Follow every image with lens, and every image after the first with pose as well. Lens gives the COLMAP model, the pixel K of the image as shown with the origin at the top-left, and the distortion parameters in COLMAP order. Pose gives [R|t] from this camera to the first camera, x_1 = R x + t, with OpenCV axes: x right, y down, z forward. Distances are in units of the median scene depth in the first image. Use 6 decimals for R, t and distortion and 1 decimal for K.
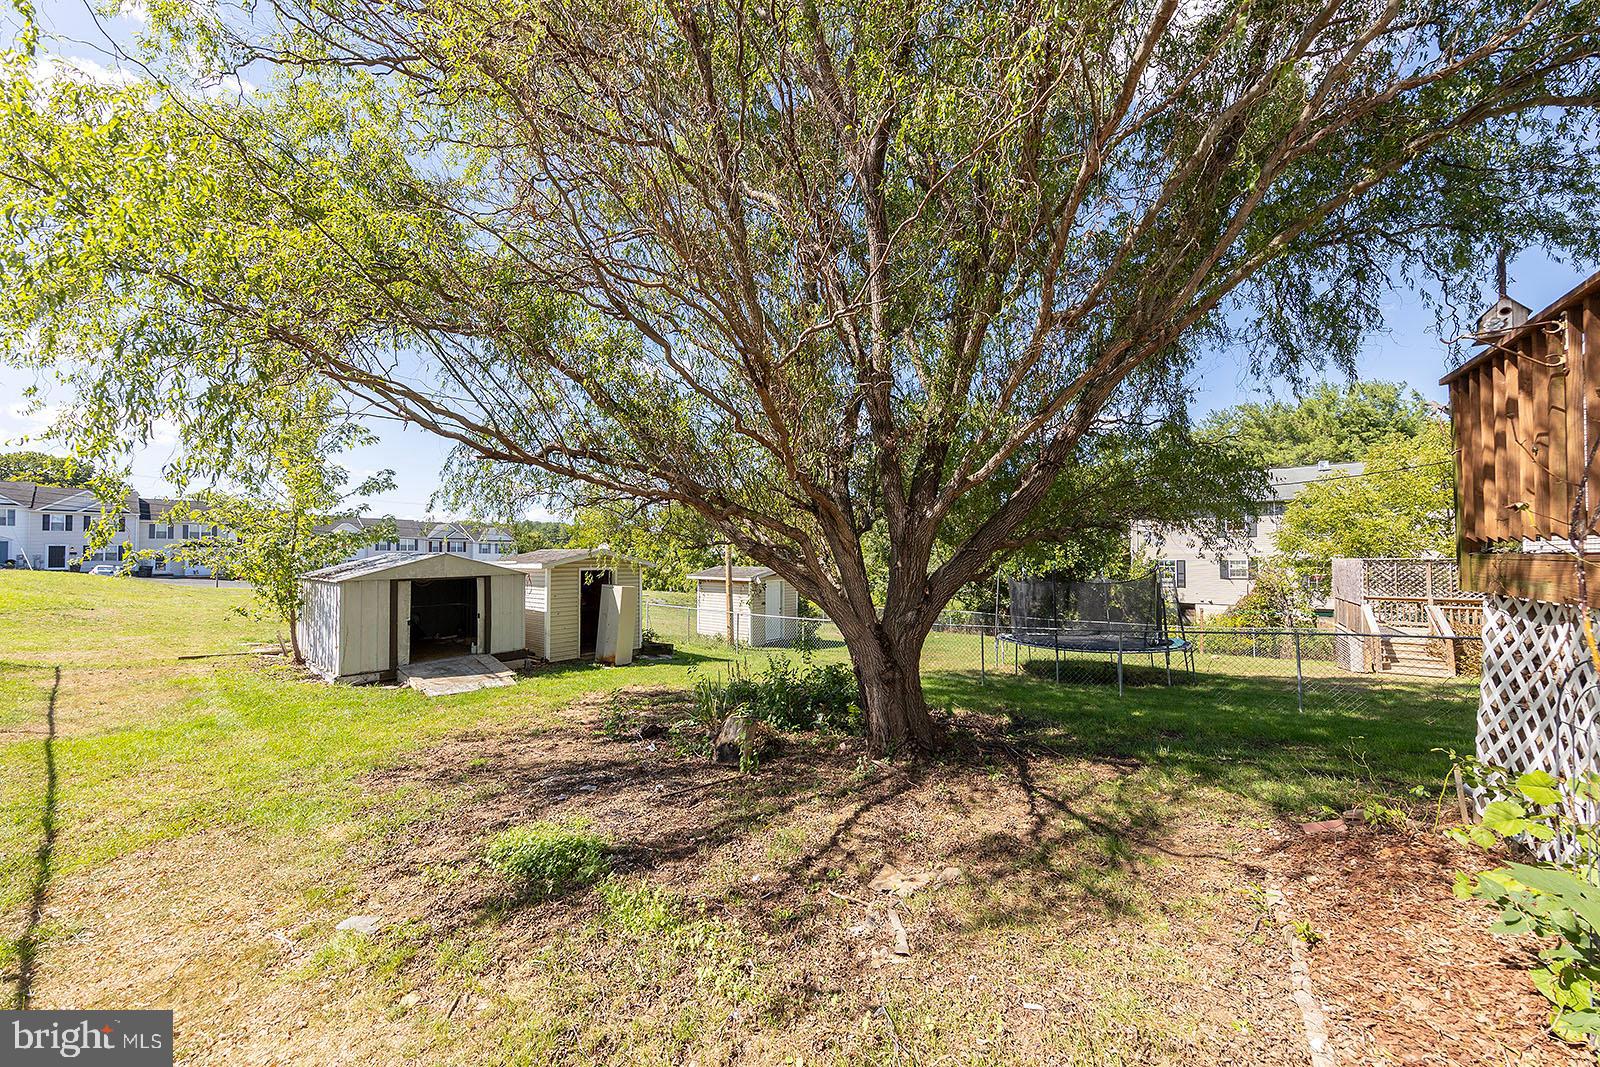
lens RADIAL K [[572.7, 0, 829.1], [0, 572.7, 536.2], [0, 0, 1]] dist [0.005942, 0.000170]
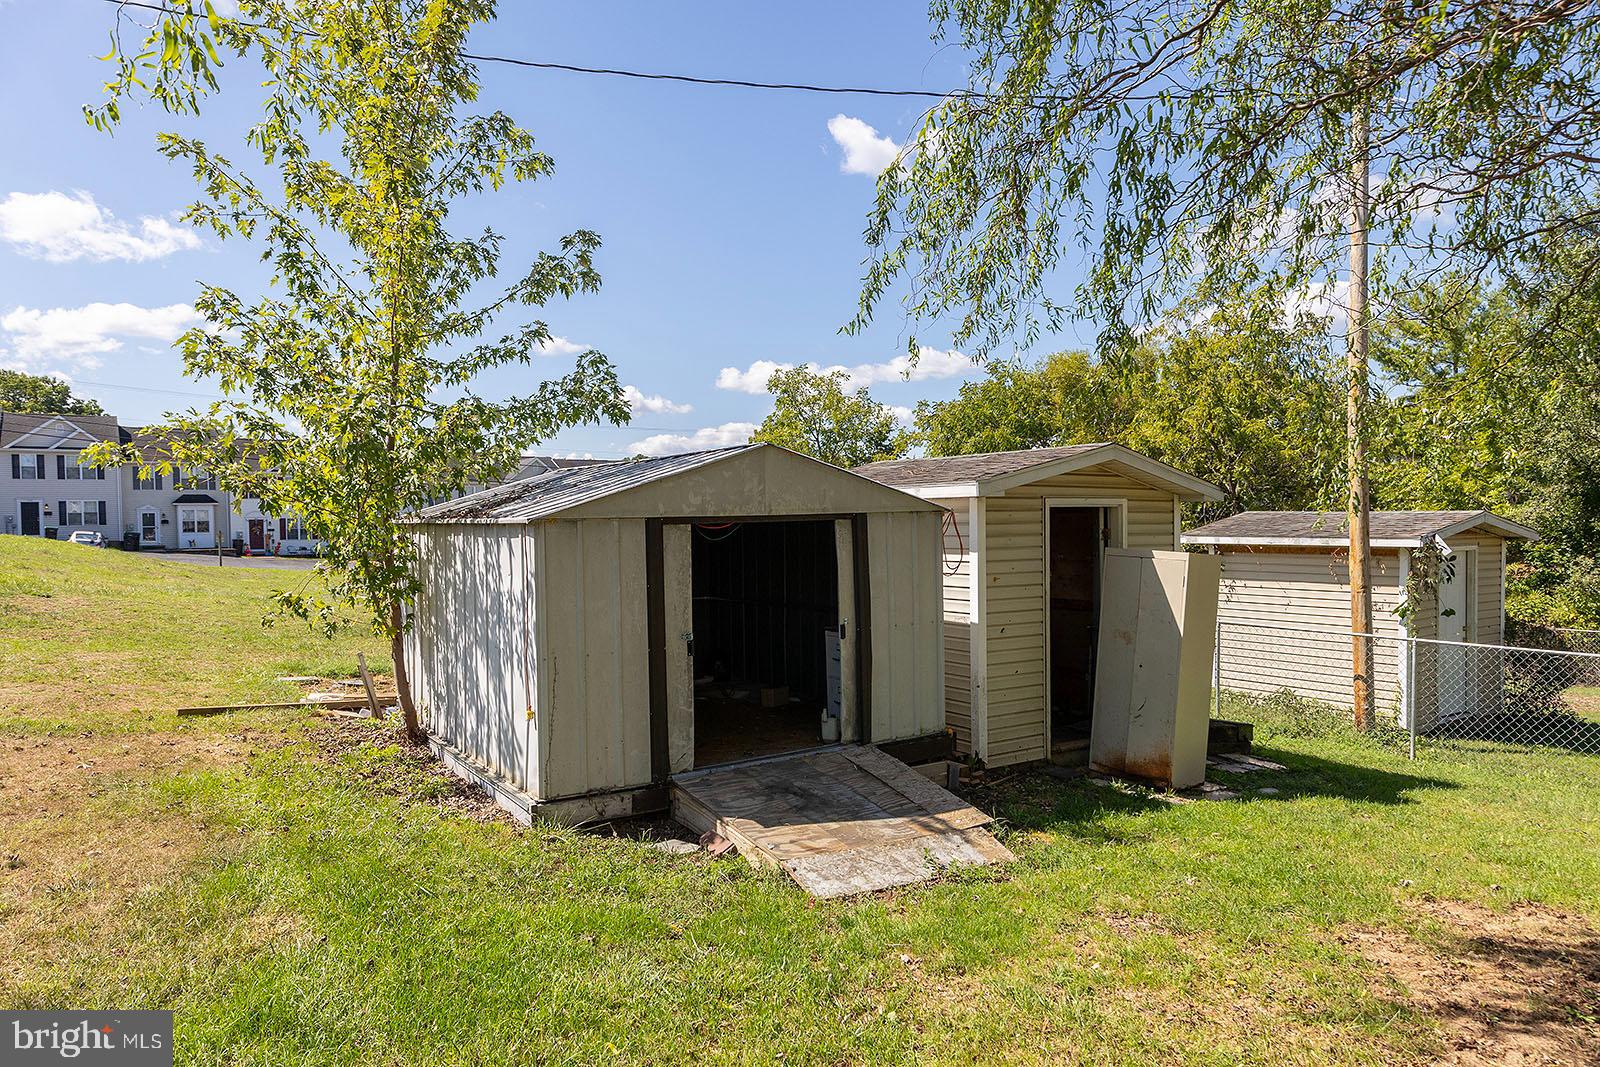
lens RADIAL K [[1119.2, 0, 800.0], [0, 1119.2, 533.5], [0, 0, 1]] dist [0.010362, -0.003056]
pose [[0.944939, -0.002247, -0.327240, -0.404921], [0.017780, 0.998852, 0.044483, 0.049505], [0.326764, -0.047852, 0.943894, 0.359340]]
